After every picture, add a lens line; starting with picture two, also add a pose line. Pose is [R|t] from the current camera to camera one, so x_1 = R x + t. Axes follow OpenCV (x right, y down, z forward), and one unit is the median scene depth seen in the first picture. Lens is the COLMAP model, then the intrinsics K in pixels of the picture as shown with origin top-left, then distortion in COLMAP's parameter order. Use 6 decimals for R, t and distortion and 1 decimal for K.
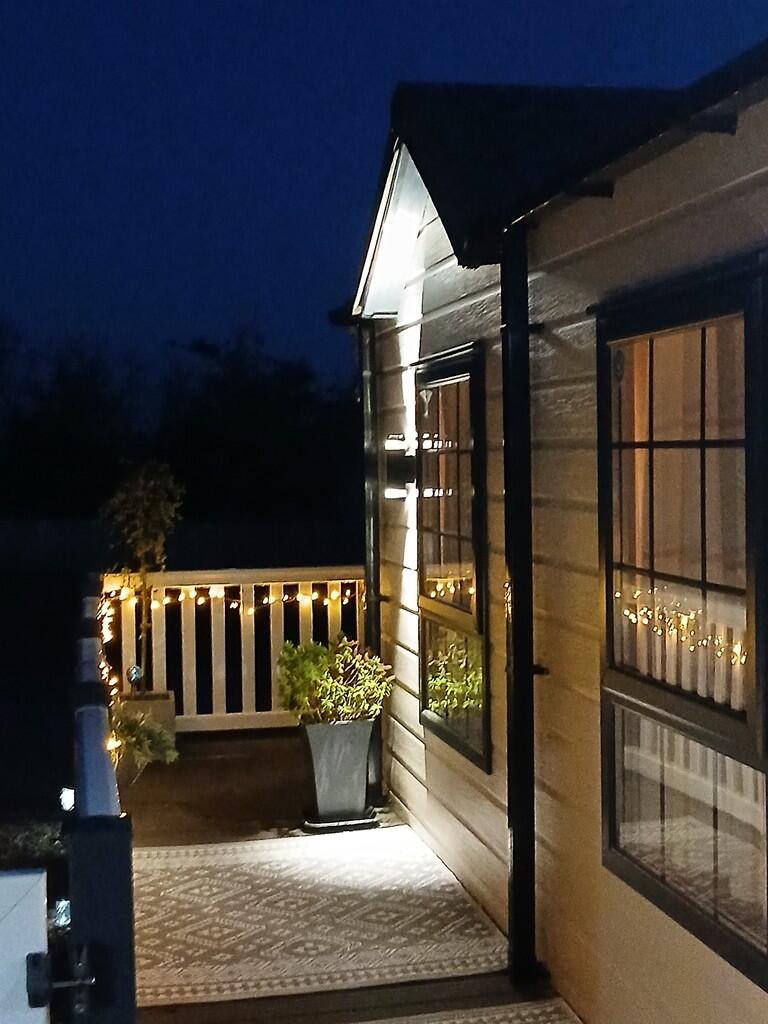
lens RADIAL K [[1491.2, 0, 384.0], [0, 1491.2, 512.0], [0, 0, 1]] dist [0.037209, 0.023552]
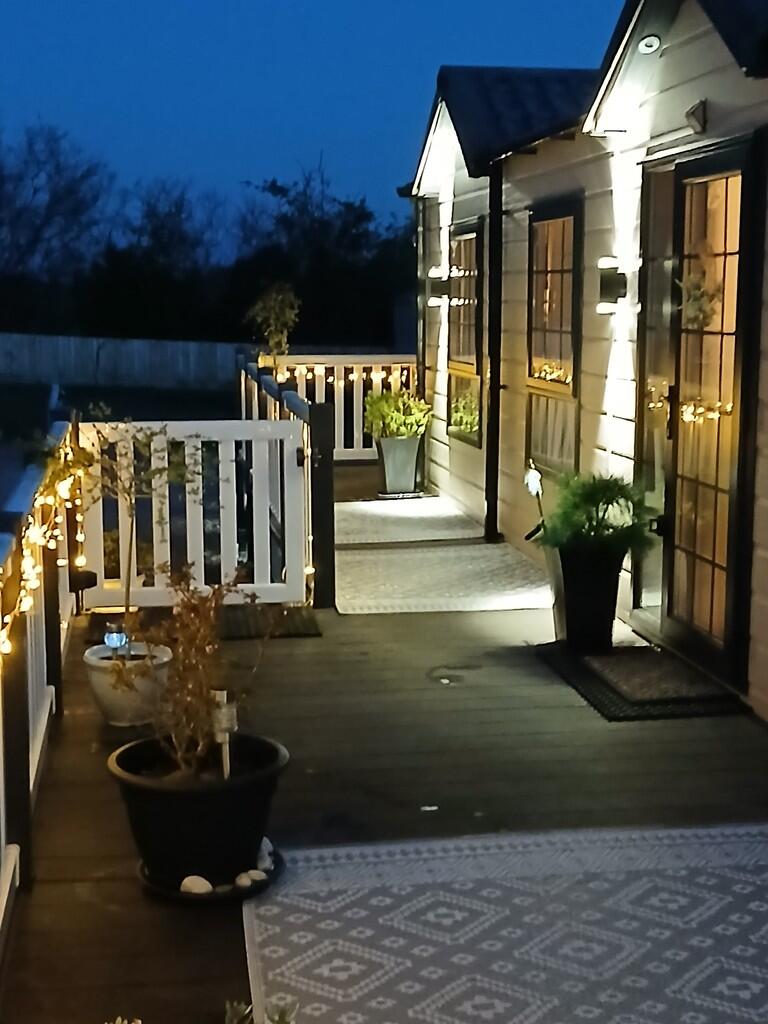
lens RADIAL K [[1491.2, 0, 384.0], [0, 1491.2, 512.0], [0, 0, 1]] dist [0.037209, 0.023552]
pose [[0.999237, 0.021295, -0.032737, 0.009314], [-0.017640, 0.993977, 0.108160, 0.040782], [0.034843, -0.107500, 0.993594, -0.688949]]
